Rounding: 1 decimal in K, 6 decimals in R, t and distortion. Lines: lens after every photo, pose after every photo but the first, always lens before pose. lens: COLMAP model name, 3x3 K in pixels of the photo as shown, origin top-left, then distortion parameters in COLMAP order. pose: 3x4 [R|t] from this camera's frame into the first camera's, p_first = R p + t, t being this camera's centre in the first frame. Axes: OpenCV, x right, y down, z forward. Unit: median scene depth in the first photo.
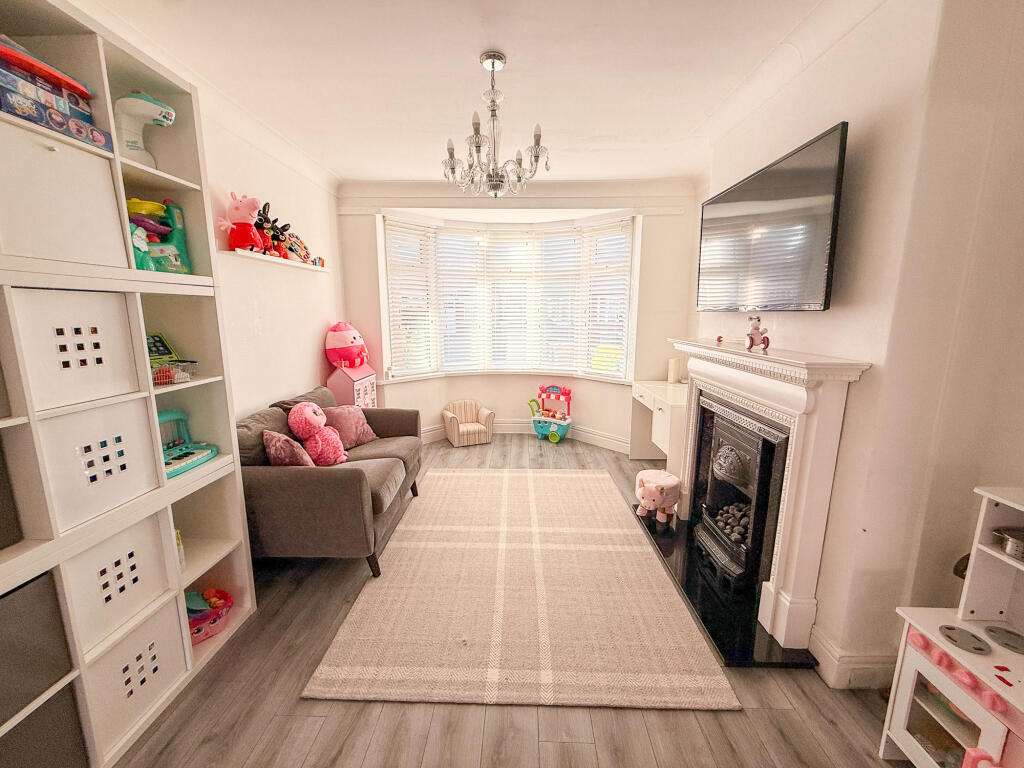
lens RADIAL K [[410.1, 0, 509.9], [0, 410.1, 384.2], [0, 0, 1]] dist [0.000366, -0.000128]
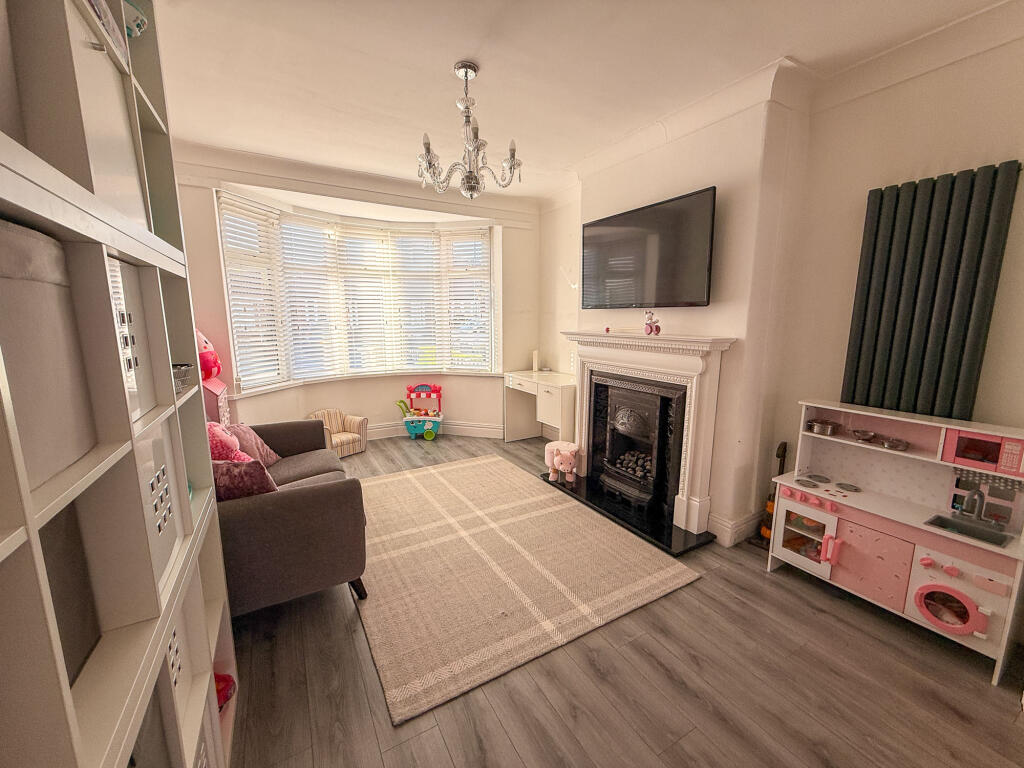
lens RADIAL K [[410.1, 0, 509.9], [0, 410.1, 384.2], [0, 0, 1]] dist [0.000366, -0.000128]
pose [[0.854501, -0.086098, 0.512265, -0.438713], [0.091637, 0.995687, 0.014491, 0.015462], [-0.511304, 0.034560, 0.858705, 0.042277]]
